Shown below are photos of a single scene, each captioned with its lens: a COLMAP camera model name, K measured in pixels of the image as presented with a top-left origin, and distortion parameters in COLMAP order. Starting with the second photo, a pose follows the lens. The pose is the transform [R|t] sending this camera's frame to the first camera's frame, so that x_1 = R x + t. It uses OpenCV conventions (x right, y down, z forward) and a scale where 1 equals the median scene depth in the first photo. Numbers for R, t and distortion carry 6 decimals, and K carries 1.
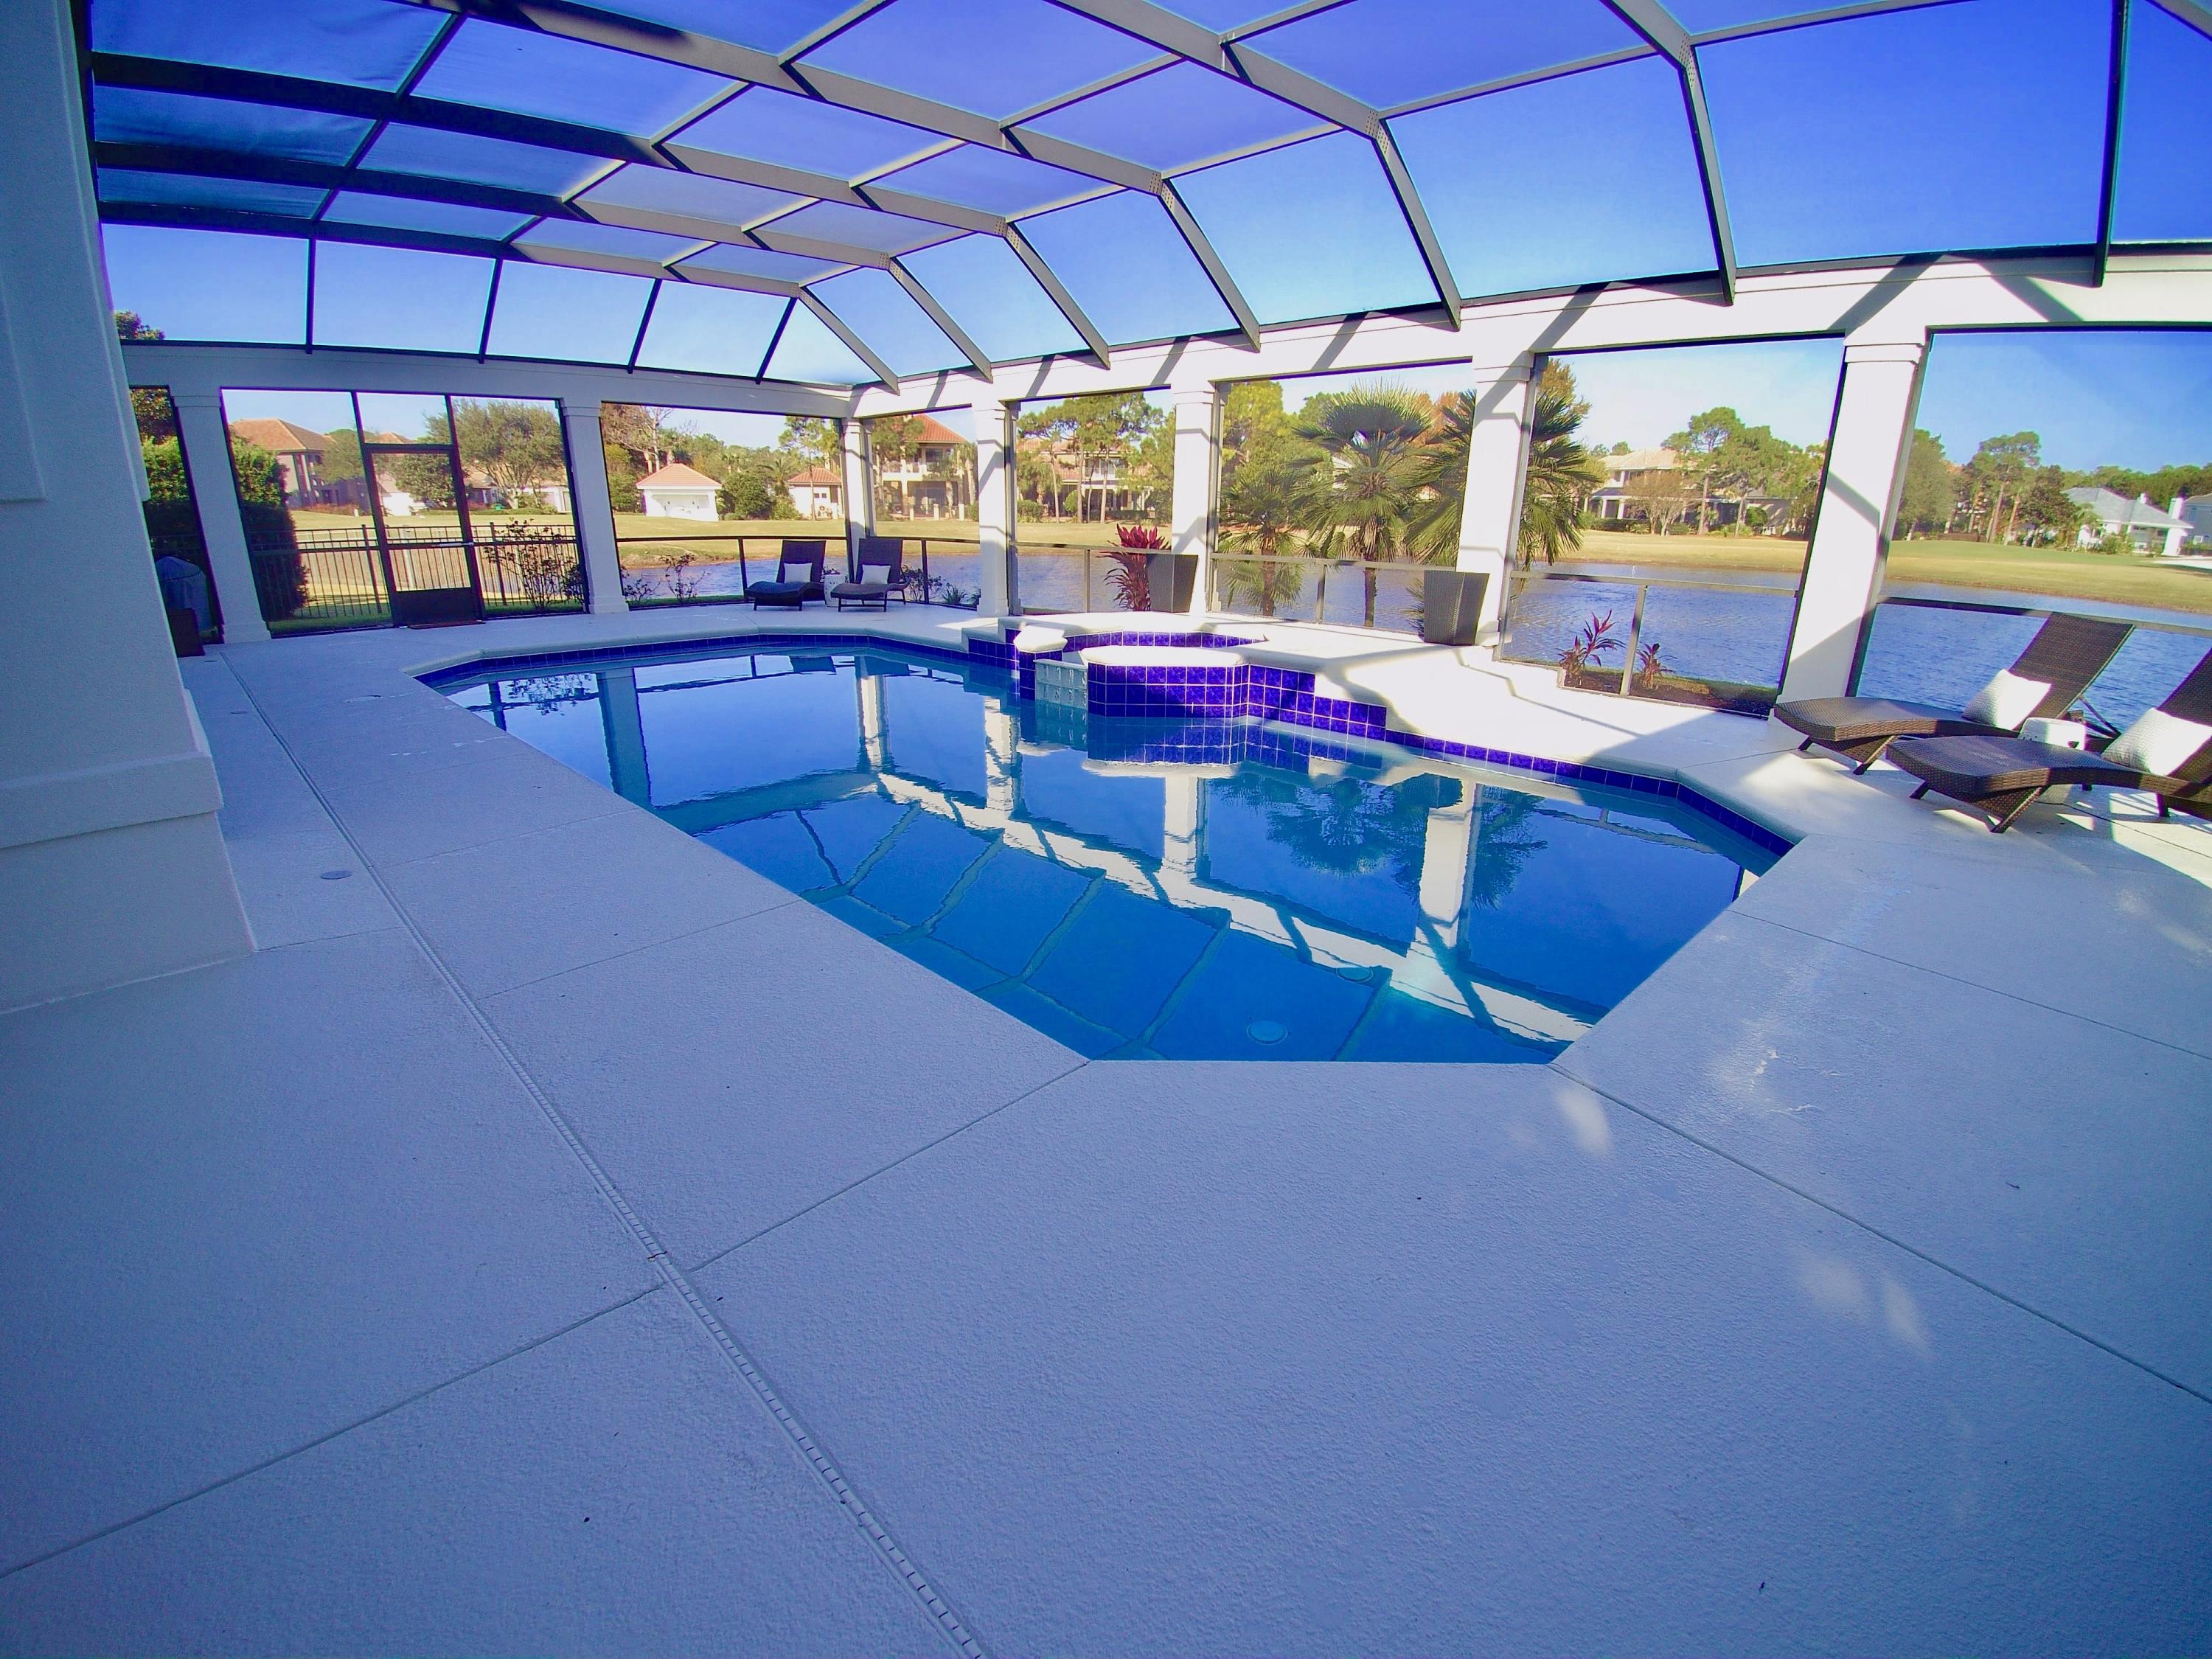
lens RADIAL K [[1012.0, 0, 1124.3], [0, 1012.0, 856.1], [0, 0, 1]] dist [-0.025658, -0.019201]
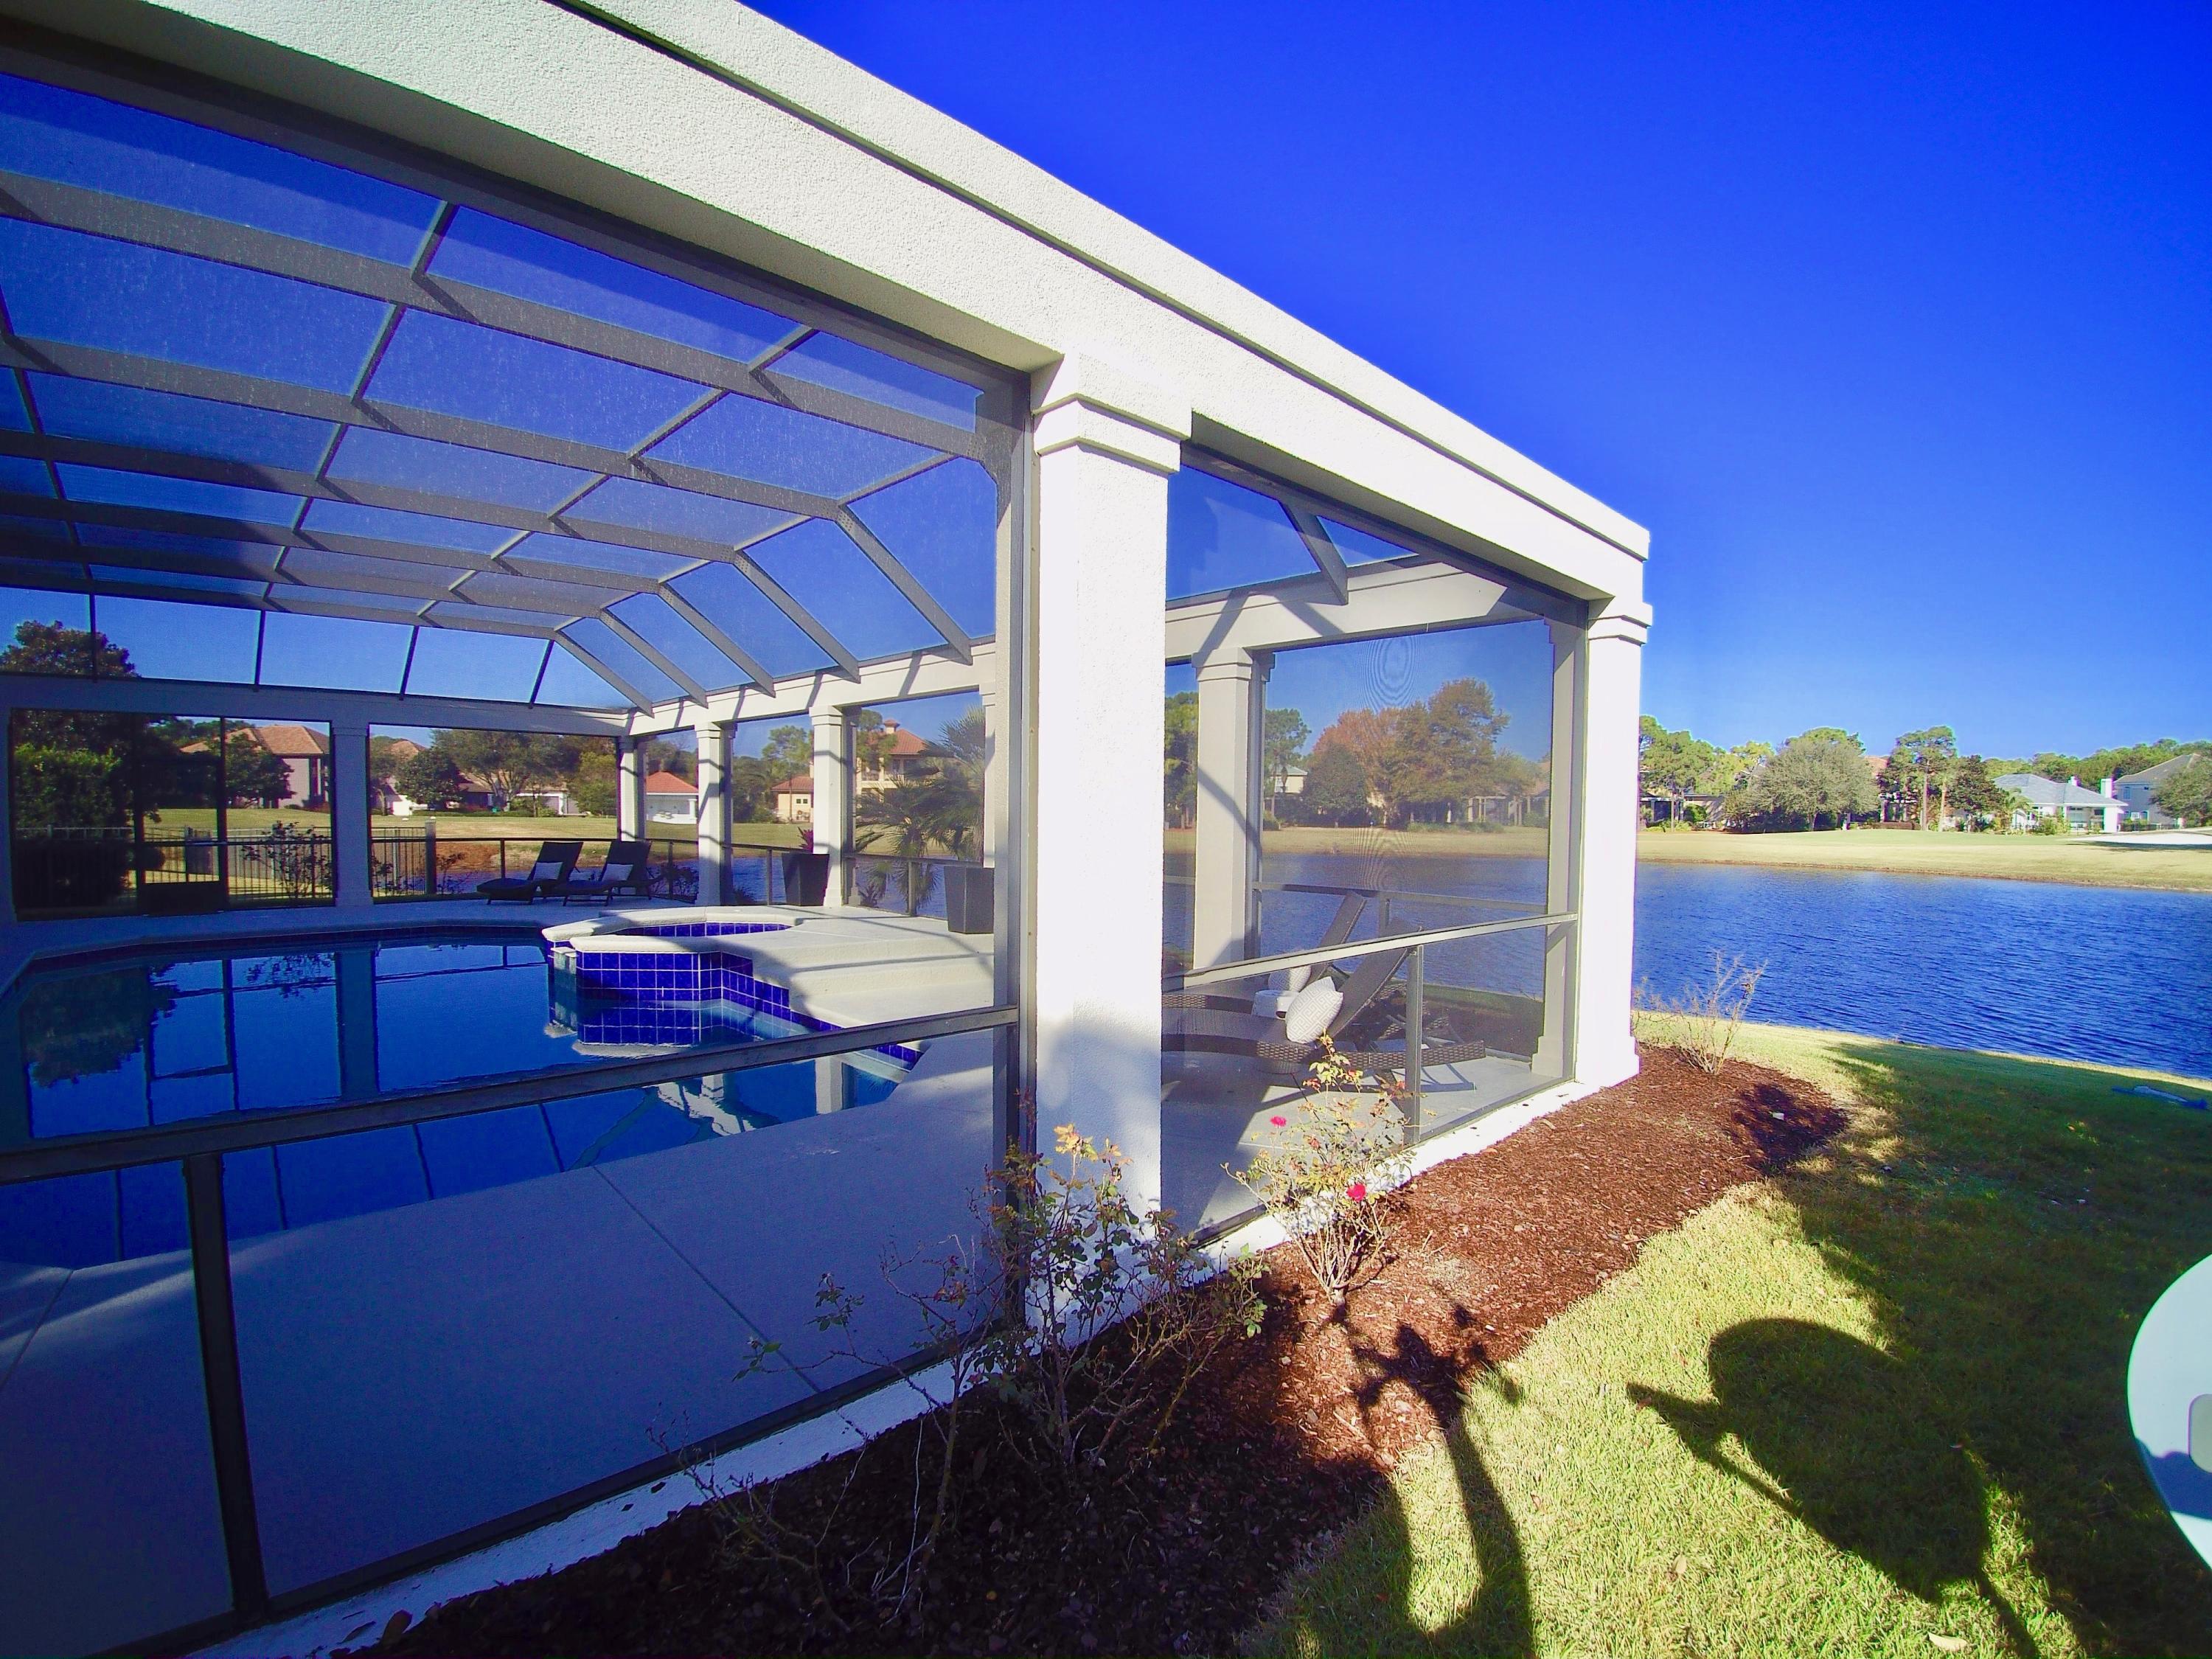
lens RADIAL K [[1012.0, 0, 1124.3], [0, 1012.0, 856.1], [0, 0, 1]] dist [-0.025658, -0.019201]
pose [[0.999988, -0.004006, -0.002708, 0.341053], [0.003069, 0.958591, -0.284769, 0.012627], [0.003736, 0.284757, 0.958592, -0.035865]]
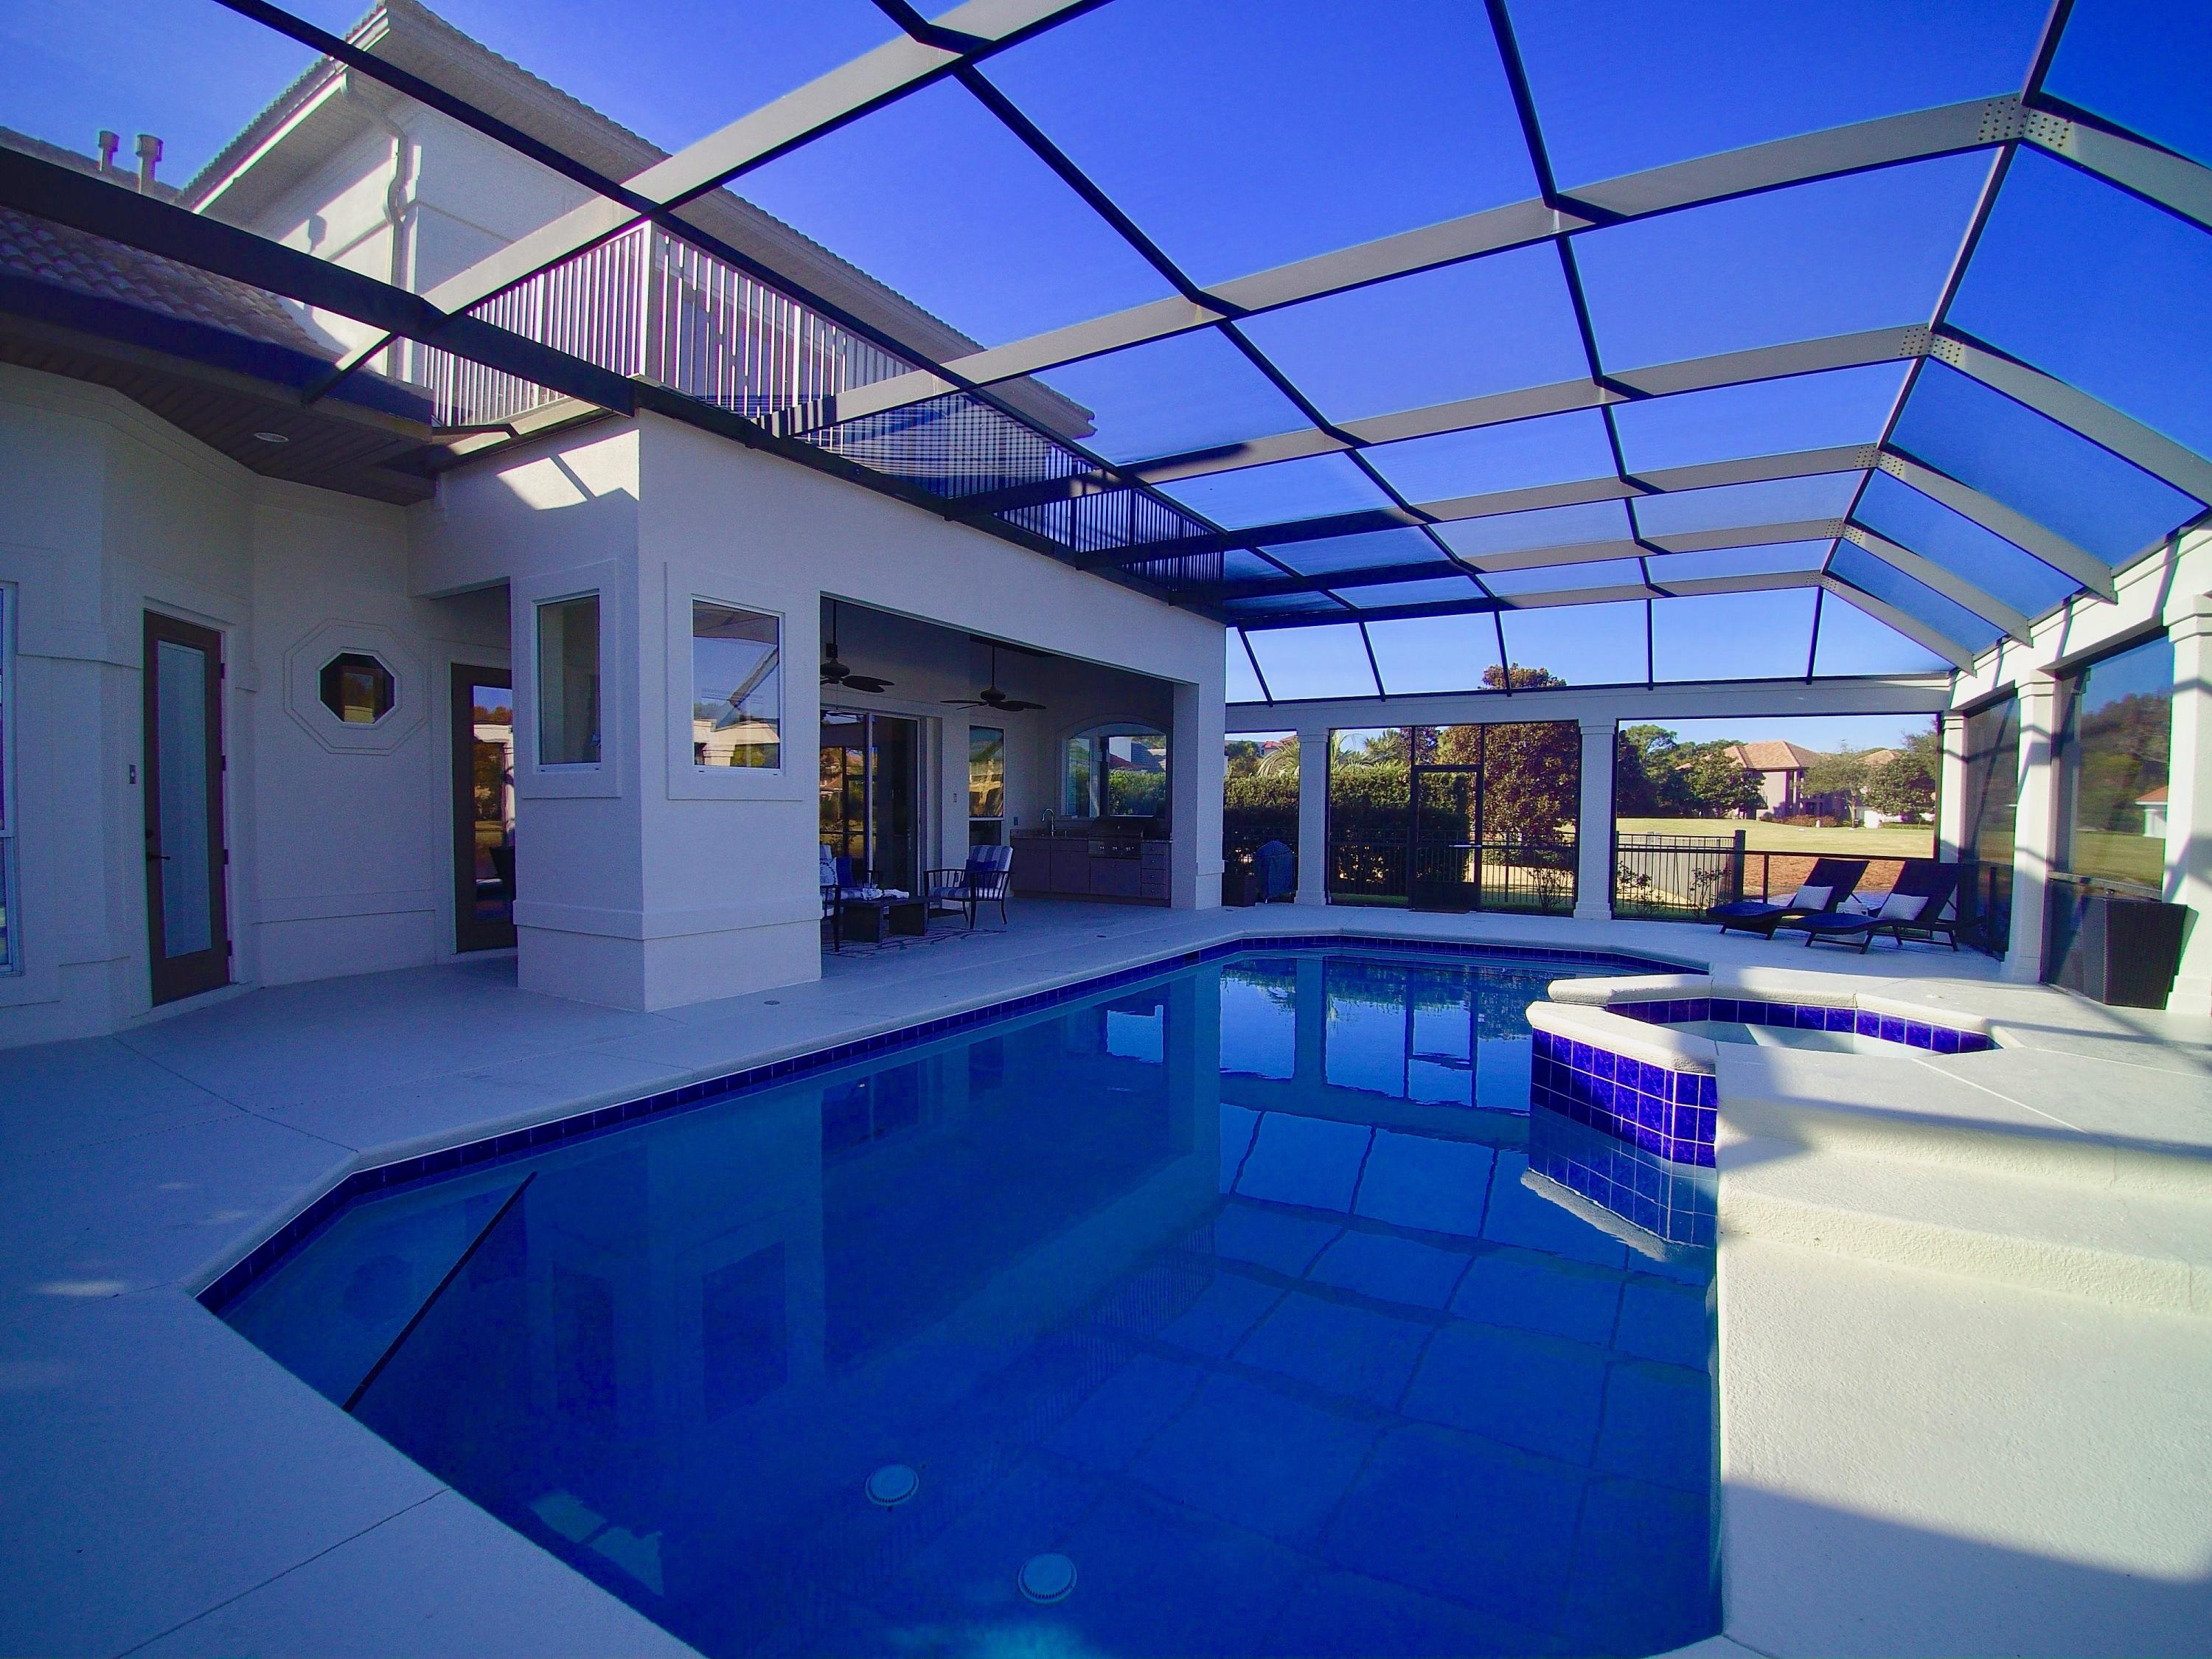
lens RADIAL K [[1012.0, 0, 1124.3], [0, 1012.0, 856.1], [0, 0, 1]] dist [-0.025658, -0.019201]
pose [[0.267601, 0.032708, -0.962975, 0.344219], [-0.320112, 0.945673, -0.056835, -0.102887], [0.908800, 0.323469, 0.263533, 0.314606]]
